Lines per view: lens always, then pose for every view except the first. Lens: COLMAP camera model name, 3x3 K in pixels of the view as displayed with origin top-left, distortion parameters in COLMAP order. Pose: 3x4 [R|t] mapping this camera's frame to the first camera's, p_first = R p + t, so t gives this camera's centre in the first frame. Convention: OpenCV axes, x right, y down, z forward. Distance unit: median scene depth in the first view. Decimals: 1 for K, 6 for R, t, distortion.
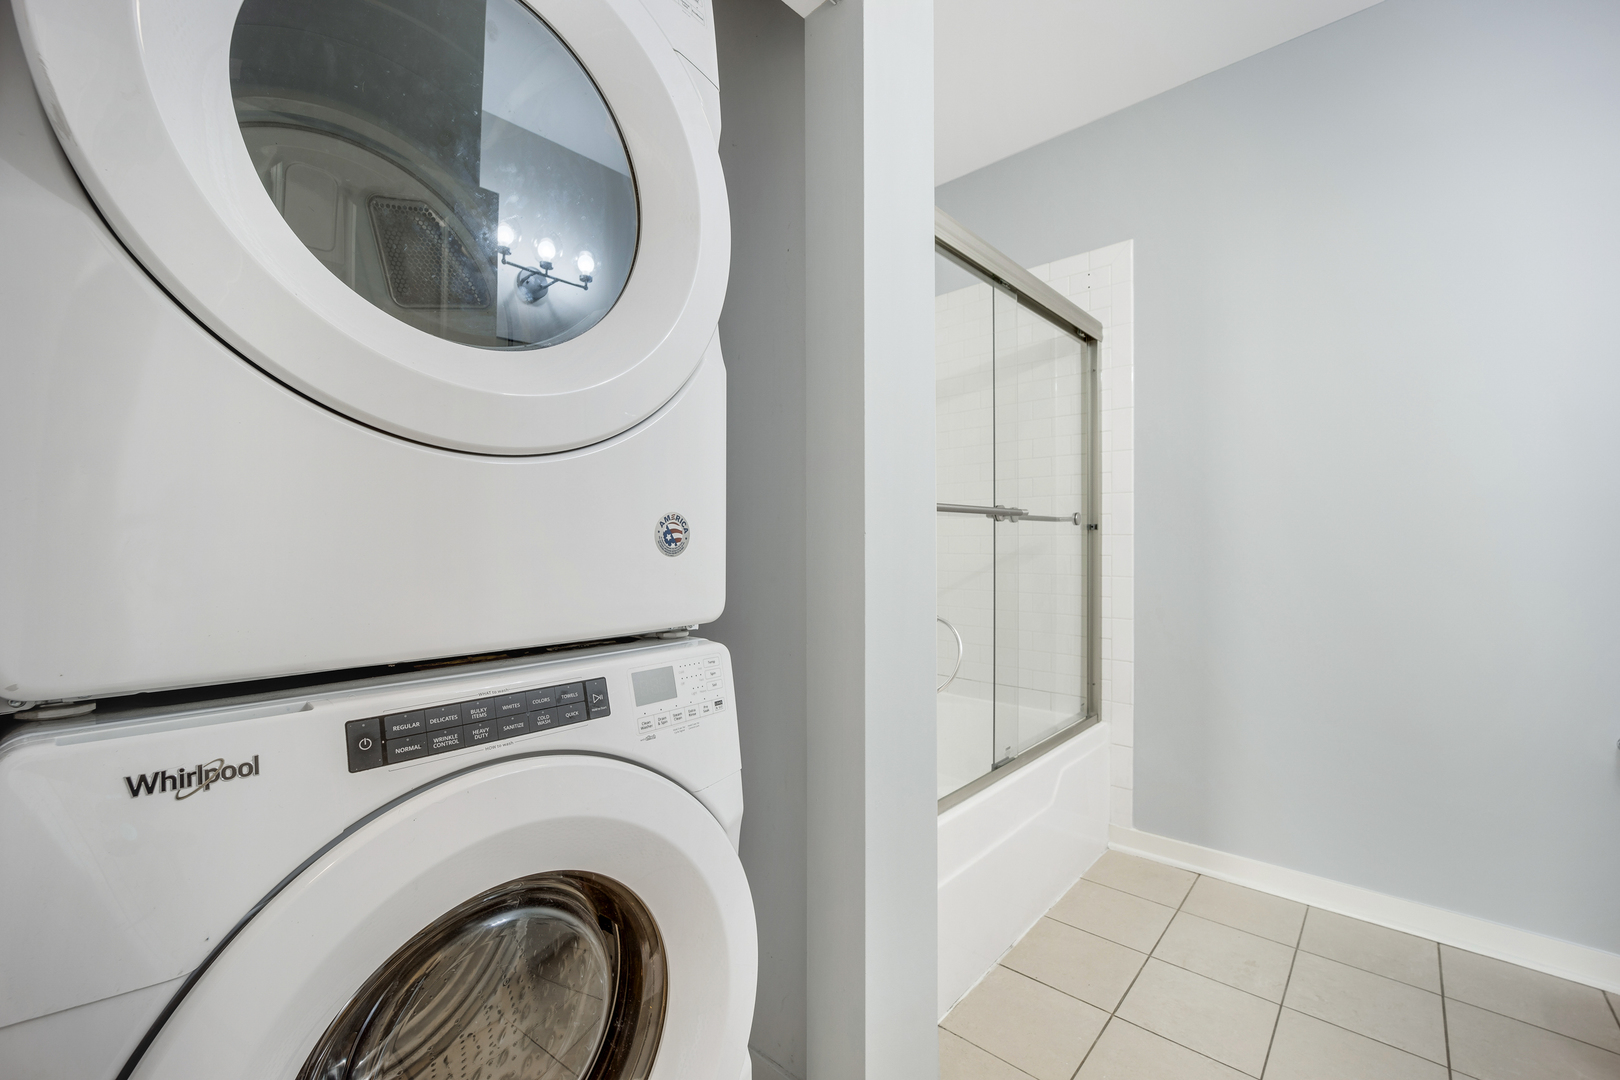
lens RADIAL K [[661.5, 0, 807.1], [0, 661.5, 542.5], [0, 0, 1]] dist [-0.024609, 0.000427]
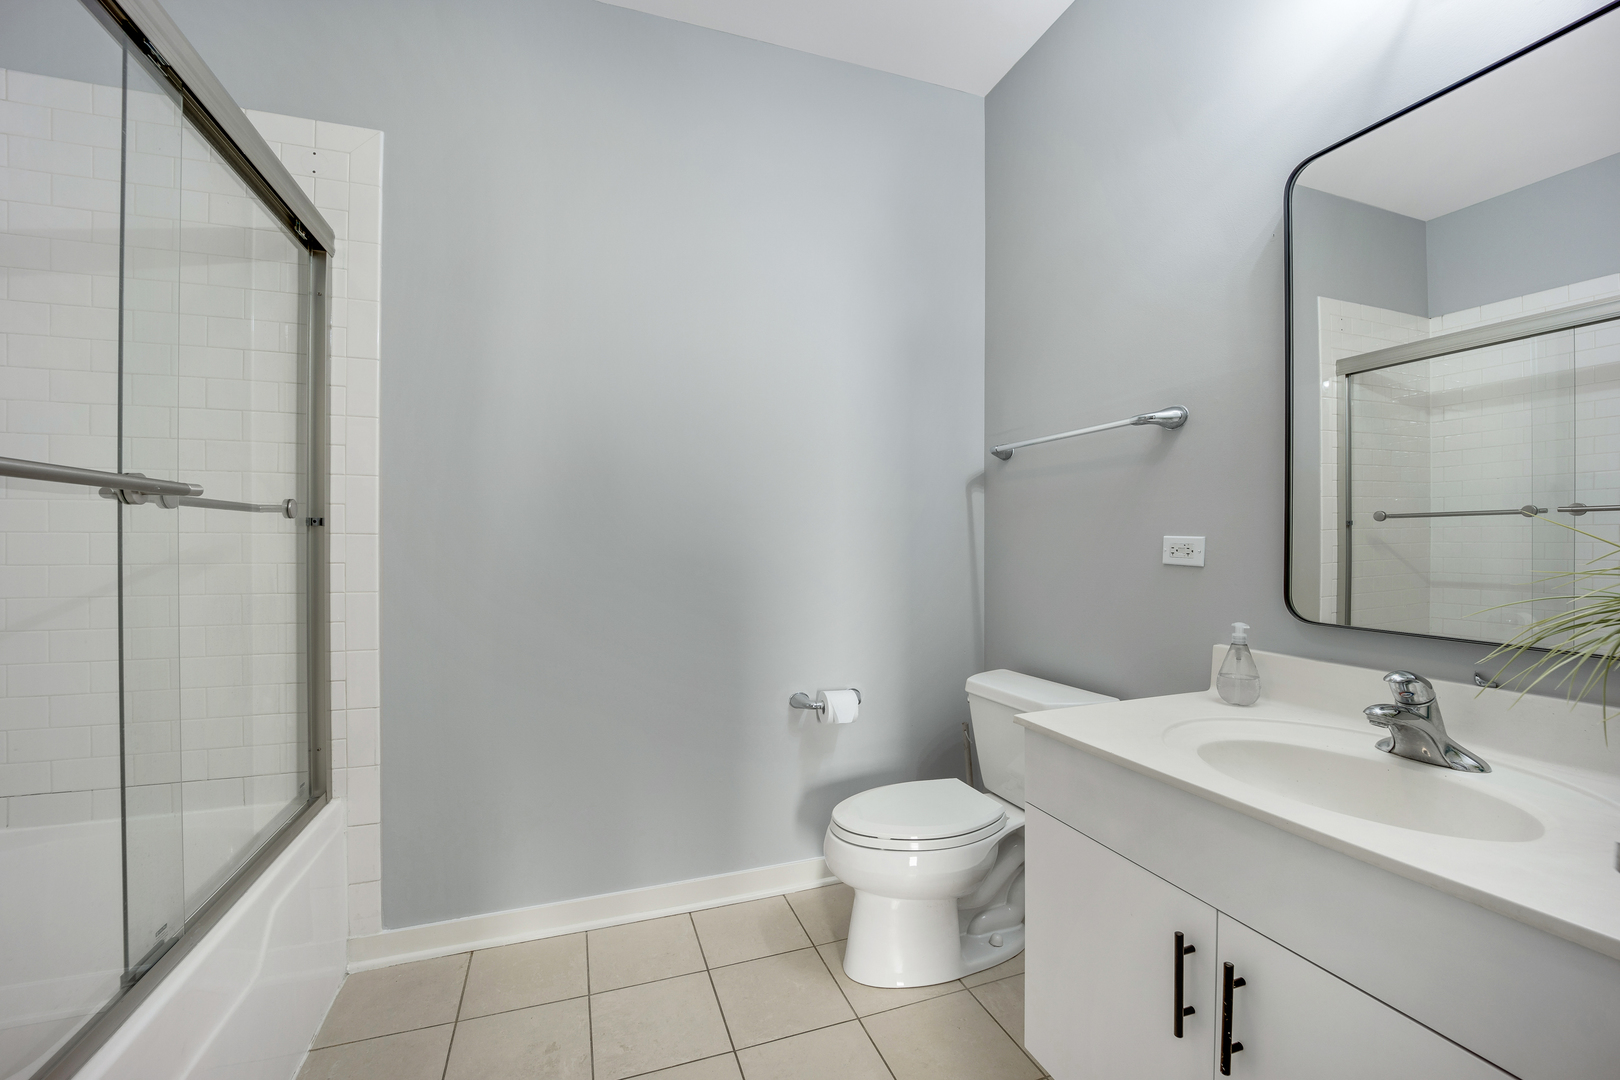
lens RADIAL K [[661.5, 0, 804.7], [0, 661.5, 549.6], [0, 0, 1]] dist [-0.024609, 0.000427]
pose [[0.468319, -0.003119, 0.883554, 0.072460], [-0.002685, 0.999984, 0.004954, 0.000741], [-0.883556, -0.004692, 0.468303, 0.233514]]
